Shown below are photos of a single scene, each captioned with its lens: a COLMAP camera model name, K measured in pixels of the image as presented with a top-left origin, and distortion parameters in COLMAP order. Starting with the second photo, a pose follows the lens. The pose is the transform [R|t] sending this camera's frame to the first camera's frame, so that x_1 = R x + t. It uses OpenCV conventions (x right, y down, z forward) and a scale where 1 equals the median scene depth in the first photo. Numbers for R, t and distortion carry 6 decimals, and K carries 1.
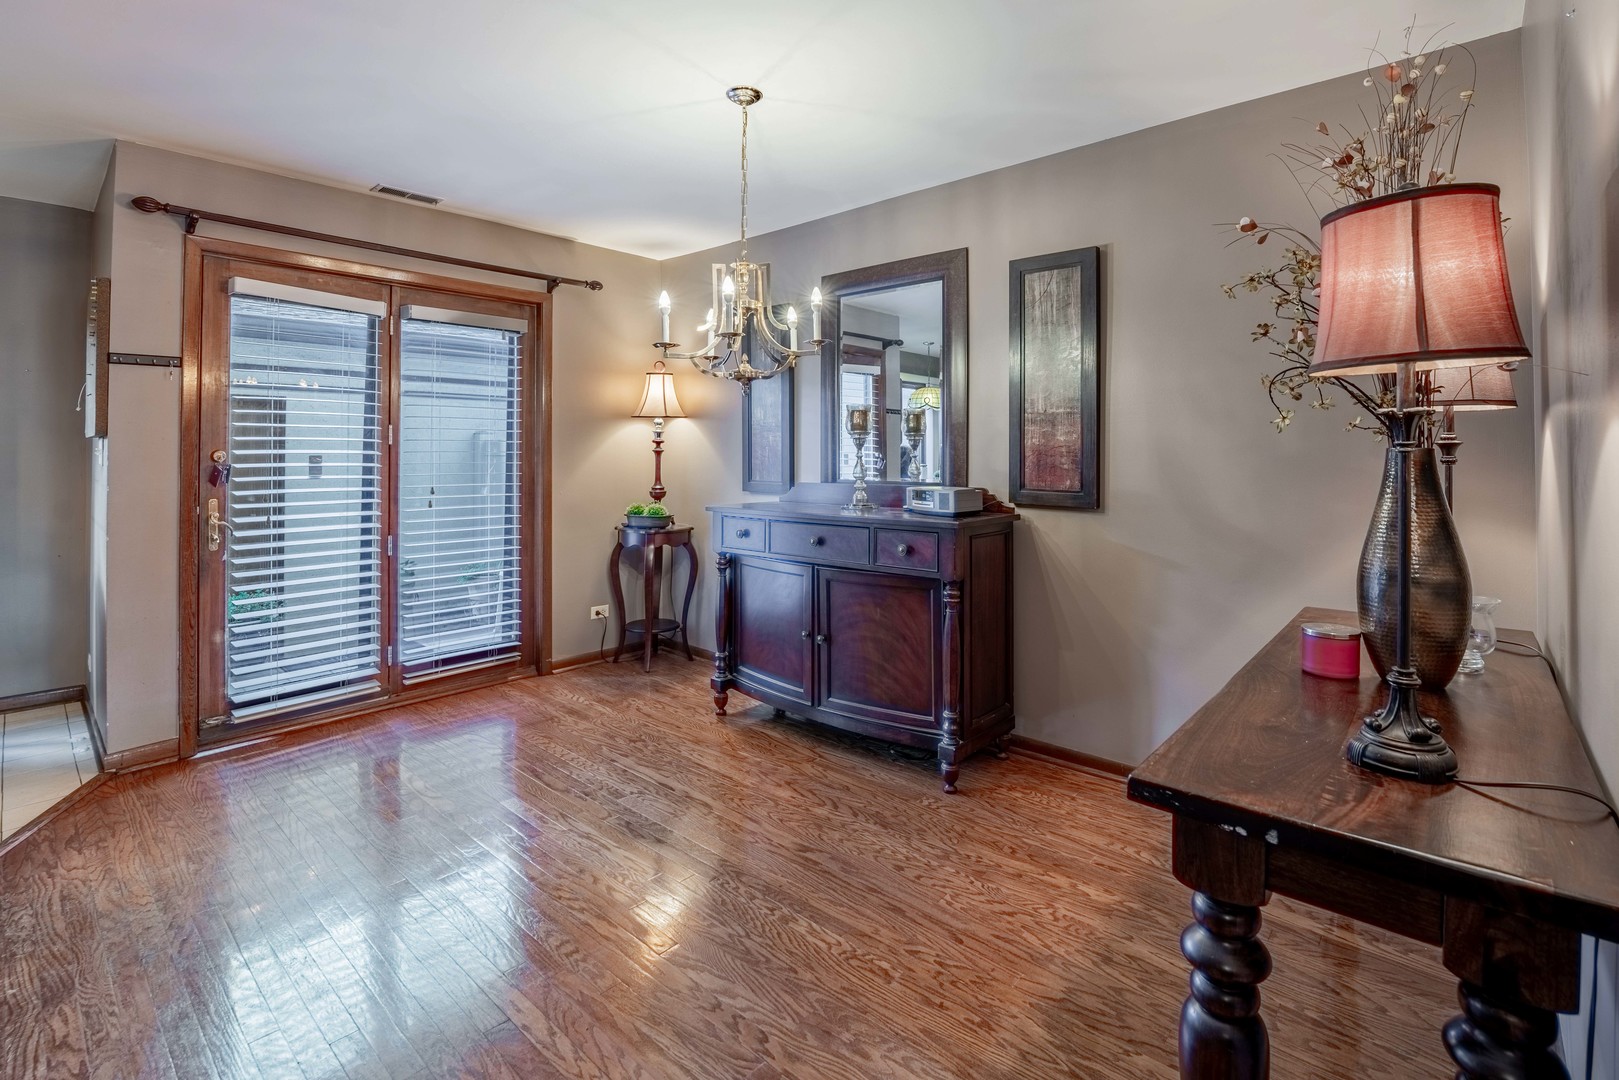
lens RADIAL K [[690.5, 0, 806.9], [0, 690.5, 528.6], [0, 0, 1]] dist [-0.024182, 0.000388]
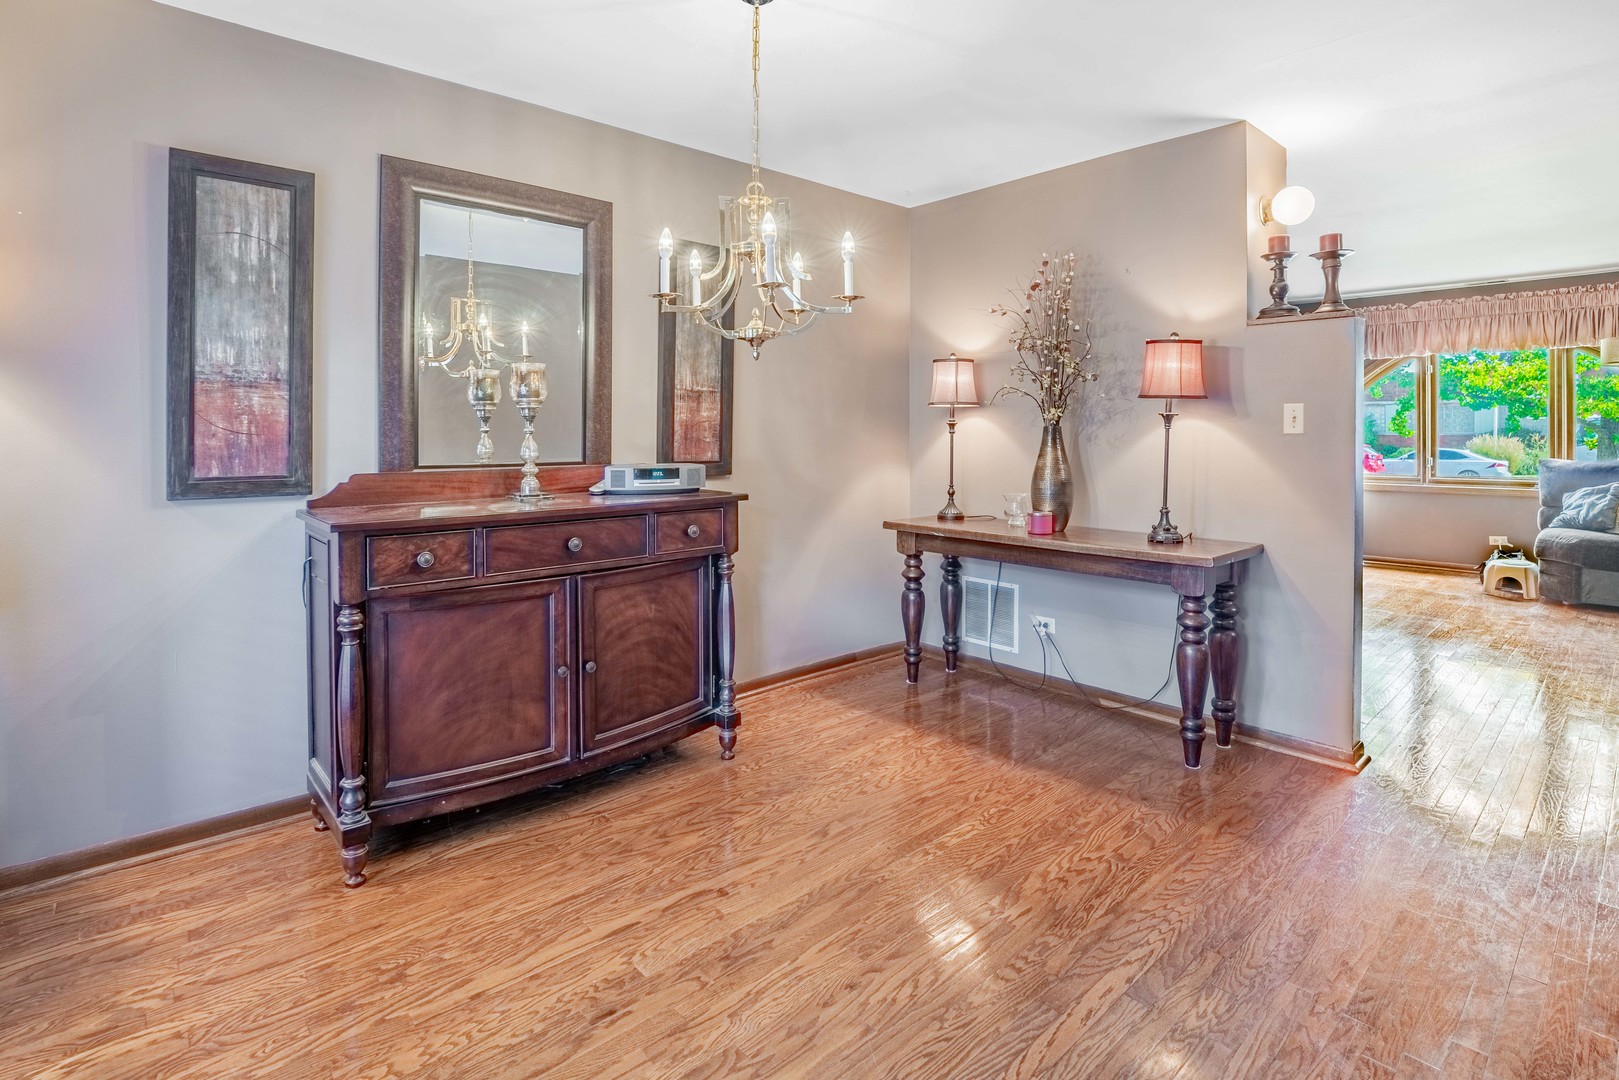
lens RADIAL K [[736.1, 0, 809.1], [0, 736.1, 525.6], [0, 0, 1]] dist [-0.025487, 0.000448]
pose [[0.176809, -0.128870, 0.975772, -0.864003], [0.106319, 0.988091, 0.111232, -0.075783], [-0.978486, 0.084076, 0.188405, 0.699237]]
